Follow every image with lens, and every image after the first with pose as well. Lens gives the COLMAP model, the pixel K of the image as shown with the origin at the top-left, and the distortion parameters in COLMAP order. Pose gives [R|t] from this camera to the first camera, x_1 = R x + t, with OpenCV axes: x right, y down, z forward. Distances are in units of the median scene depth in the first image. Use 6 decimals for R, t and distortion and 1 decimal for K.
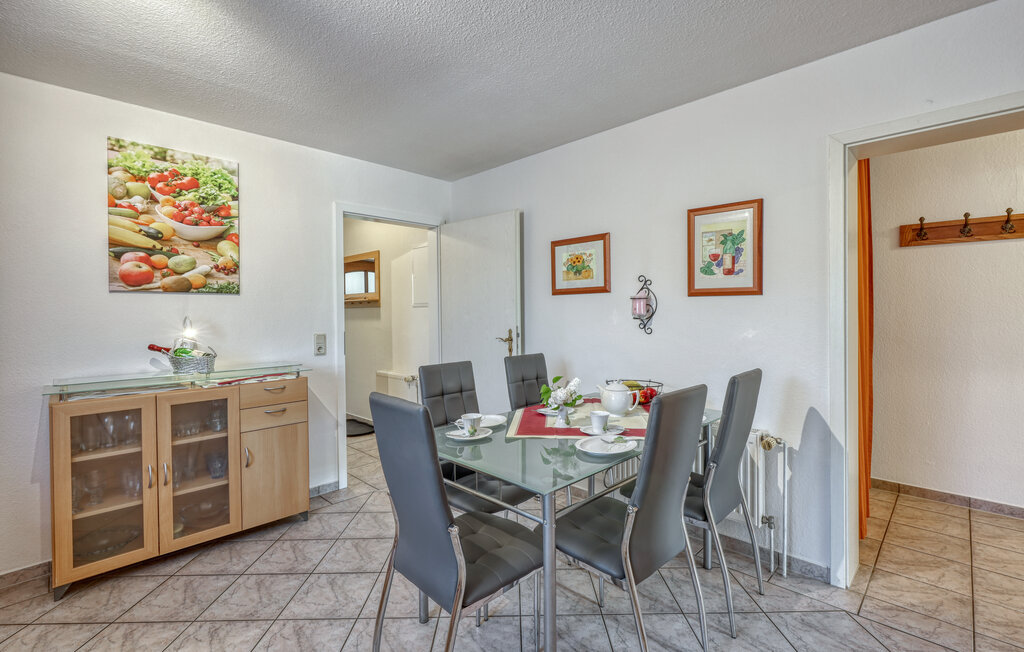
lens RADIAL K [[460.4, 0, 513.2], [0, 460.4, 321.6], [0, 0, 1]] dist [0.001721, -0.000434]
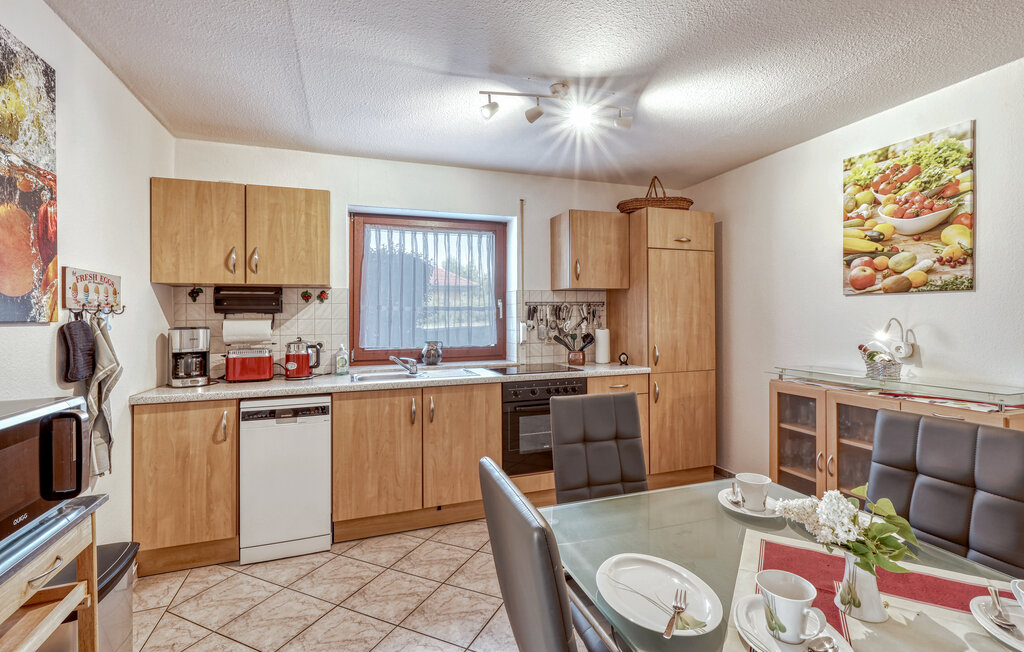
lens RADIAL K [[460.4, 0, 513.4], [0, 460.4, 317.4], [0, 0, 1]] dist [0.001721, -0.000434]
pose [[-0.430847, 0.016571, -0.902273, 0.469097], [-0.006127, 0.999755, 0.021287, -0.028153], [0.902404, 0.014700, -0.430640, 0.697401]]
